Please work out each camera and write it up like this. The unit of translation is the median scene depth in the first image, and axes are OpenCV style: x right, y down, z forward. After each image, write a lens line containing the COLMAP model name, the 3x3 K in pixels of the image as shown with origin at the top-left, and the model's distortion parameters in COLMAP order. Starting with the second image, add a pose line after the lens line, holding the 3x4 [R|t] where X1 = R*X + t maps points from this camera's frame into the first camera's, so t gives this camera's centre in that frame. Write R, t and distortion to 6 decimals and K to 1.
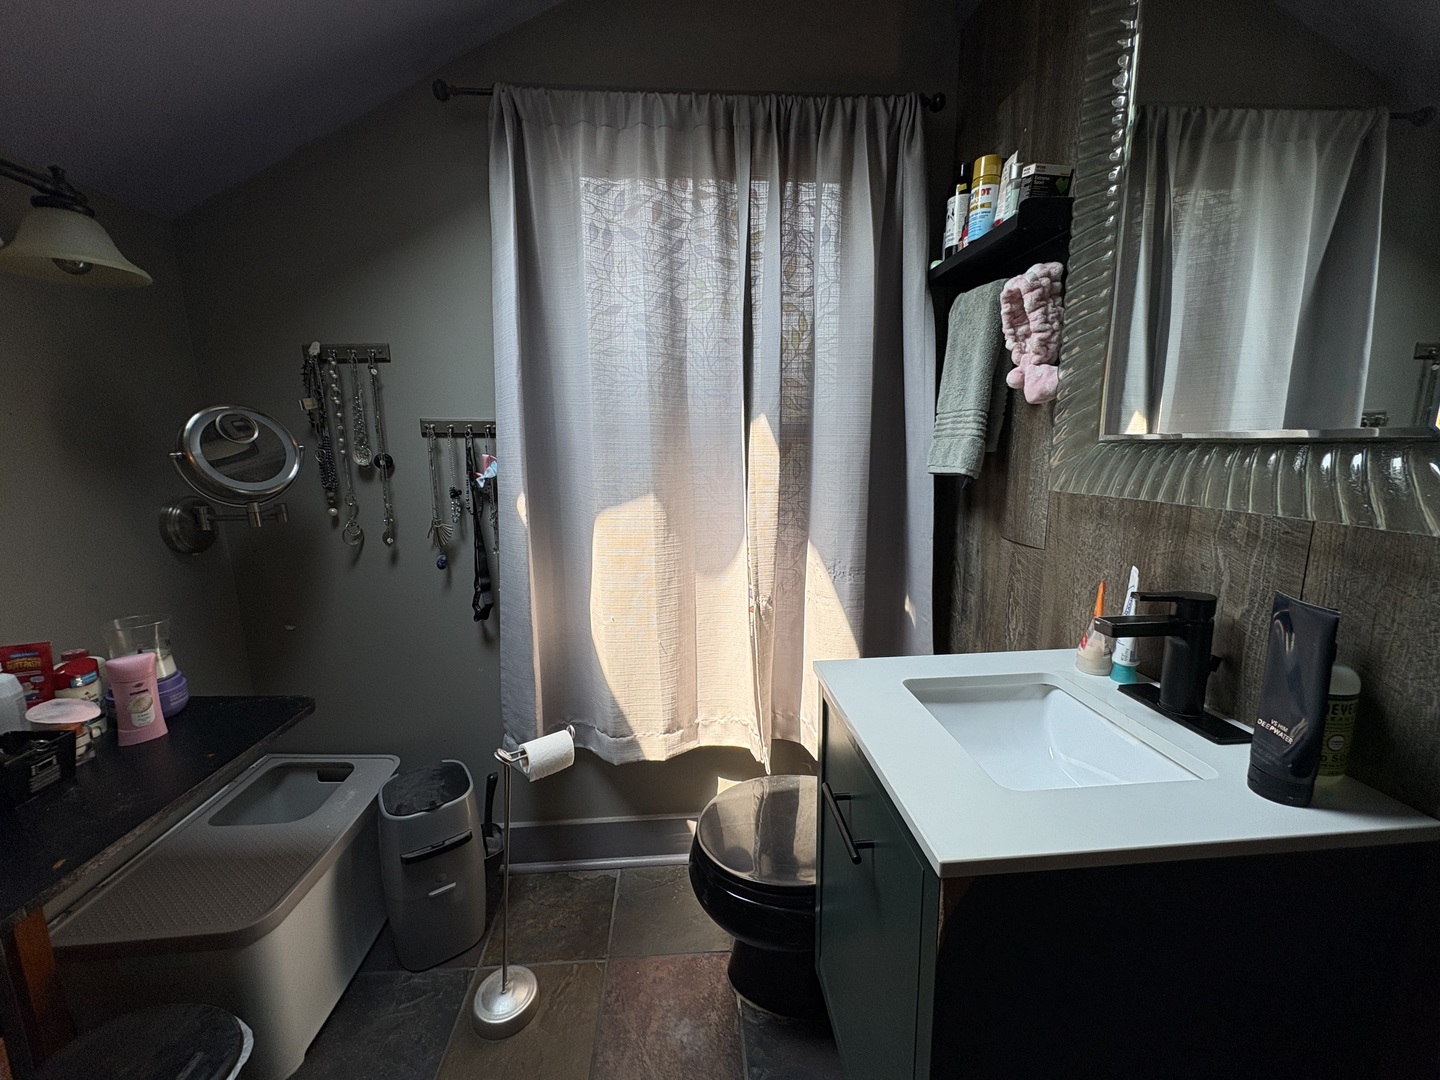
lens RADIAL K [[572.3, 0, 719.2], [0, 572.3, 538.7], [0, 0, 1]] dist [0.001408, 0.000021]
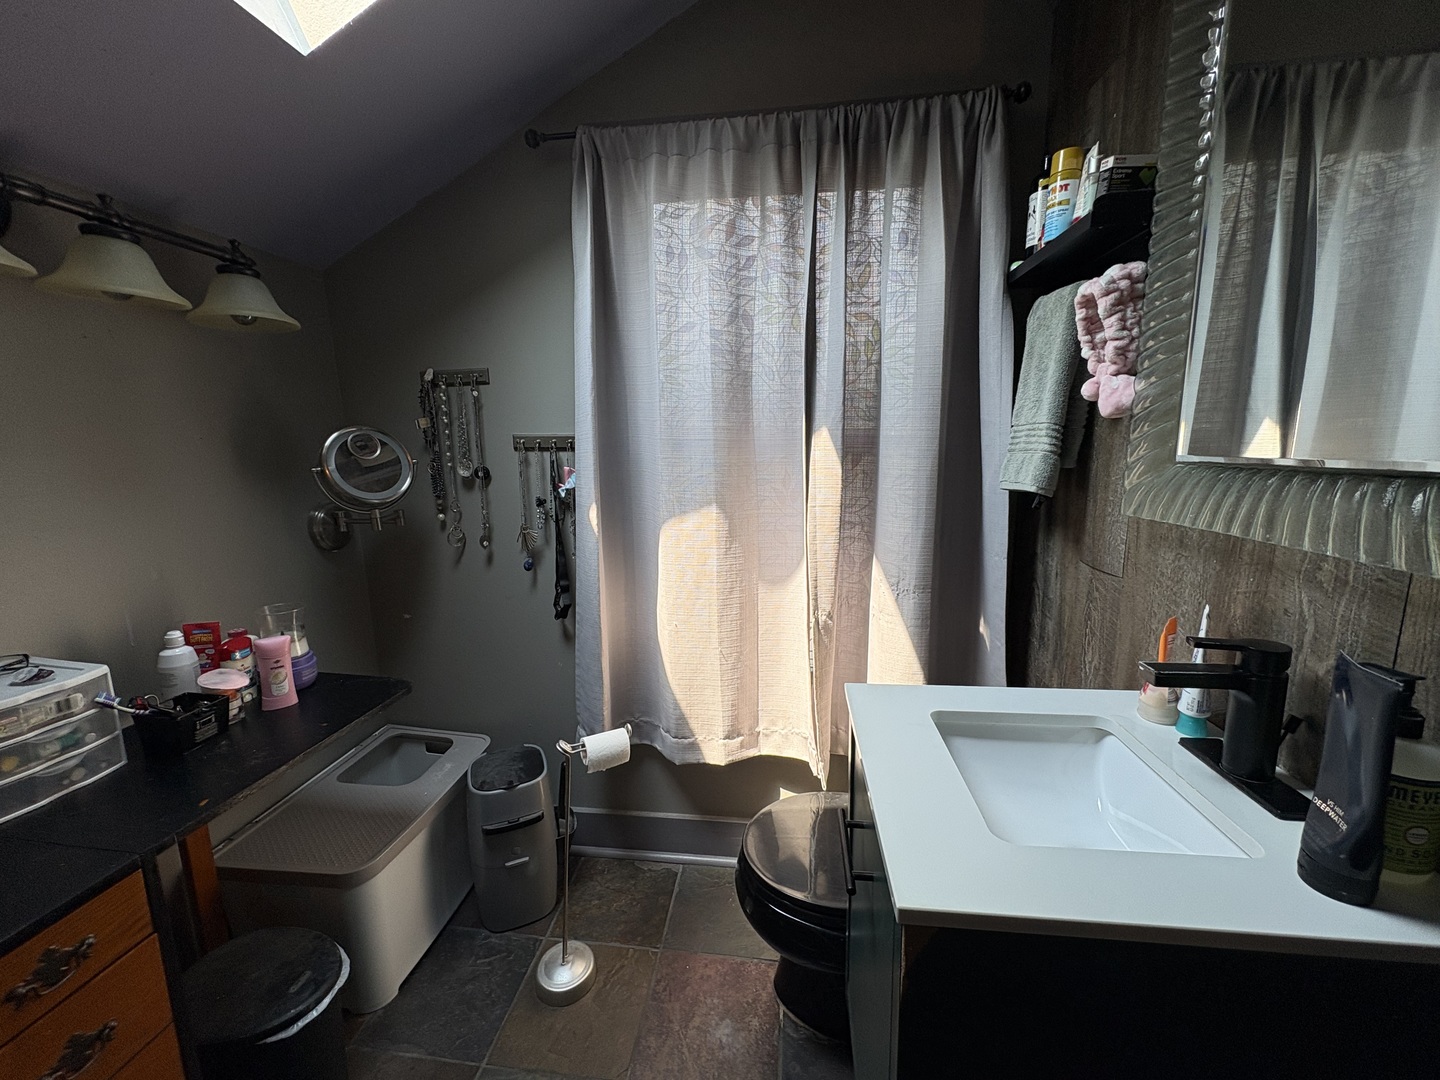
lens RADIAL K [[572.3, 0, 719.2], [0, 572.3, 538.7], [0, 0, 1]] dist [0.001408, 0.000021]
pose [[0.980962, 0.026459, -0.192388, 0.097572], [-0.026434, 0.999647, 0.002699, -0.024199], [0.192392, 0.002438, 0.981315, -0.010723]]
